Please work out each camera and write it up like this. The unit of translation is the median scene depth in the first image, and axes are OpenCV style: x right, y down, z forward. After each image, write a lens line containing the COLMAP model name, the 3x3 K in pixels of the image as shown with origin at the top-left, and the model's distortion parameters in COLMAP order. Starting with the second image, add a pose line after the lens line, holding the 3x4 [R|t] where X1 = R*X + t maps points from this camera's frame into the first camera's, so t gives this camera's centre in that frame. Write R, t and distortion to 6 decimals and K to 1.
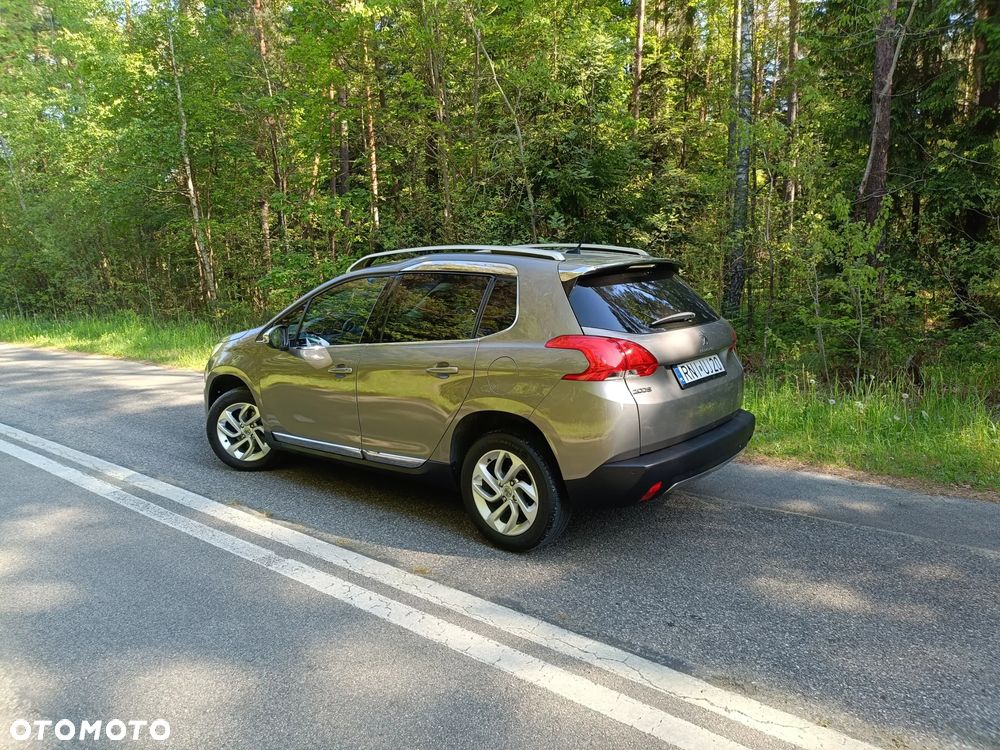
lens RADIAL K [[731.9, 0, 493.8], [0, 731.9, 377.8], [0, 0, 1]] dist [0.031367, -0.018981]
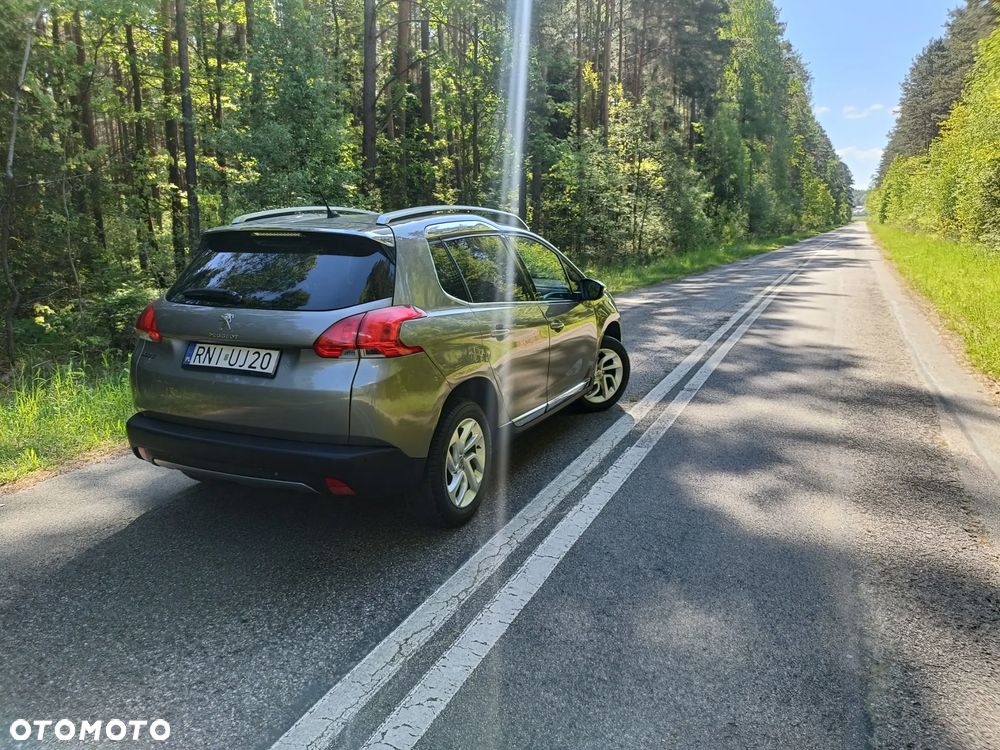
lens RADIAL K [[731.9, 0, 493.1], [0, 731.9, 375.0], [0, 0, 1]] dist [0.031367, -0.018981]
pose [[0.288875, 0.226102, -0.930284, 1.134504], [-0.167193, 0.968693, 0.183520, -0.194625], [0.942655, 0.102522, 0.317634, 0.991504]]
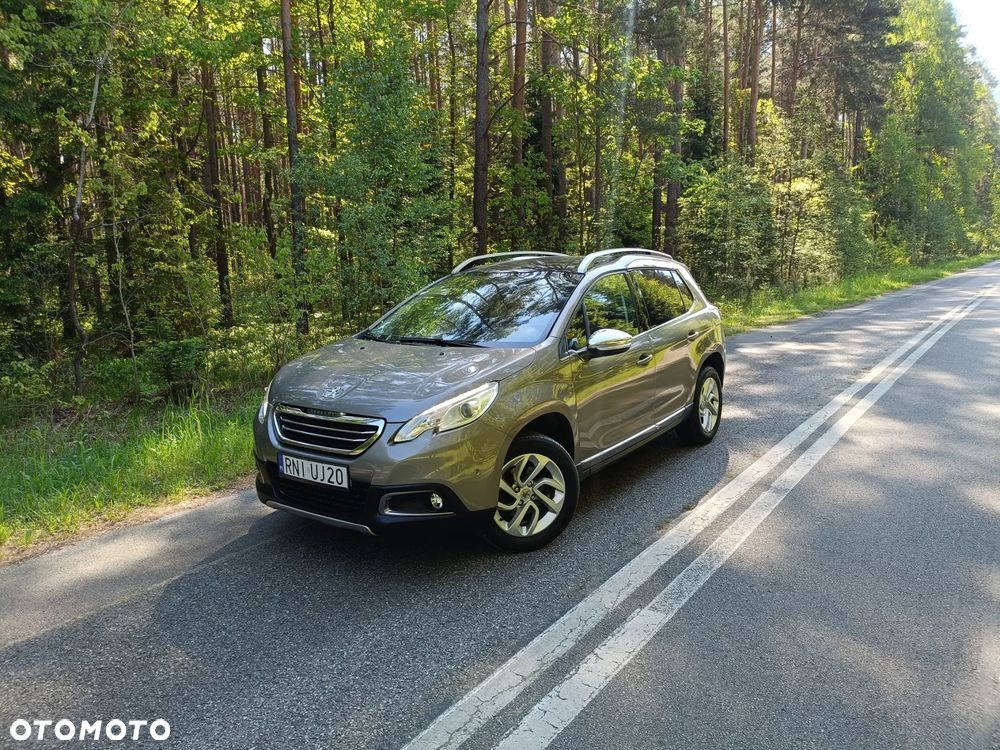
lens RADIAL K [[731.9, 0, 501.0], [0, 731.9, 375.7], [0, 0, 1]] dist [0.031367, -0.018981]
pose [[0.104305, 0.196608, -0.974918, 0.791617], [-0.149645, 0.972208, 0.180051, -0.267428], [0.983223, 0.127112, 0.130828, 1.331194]]
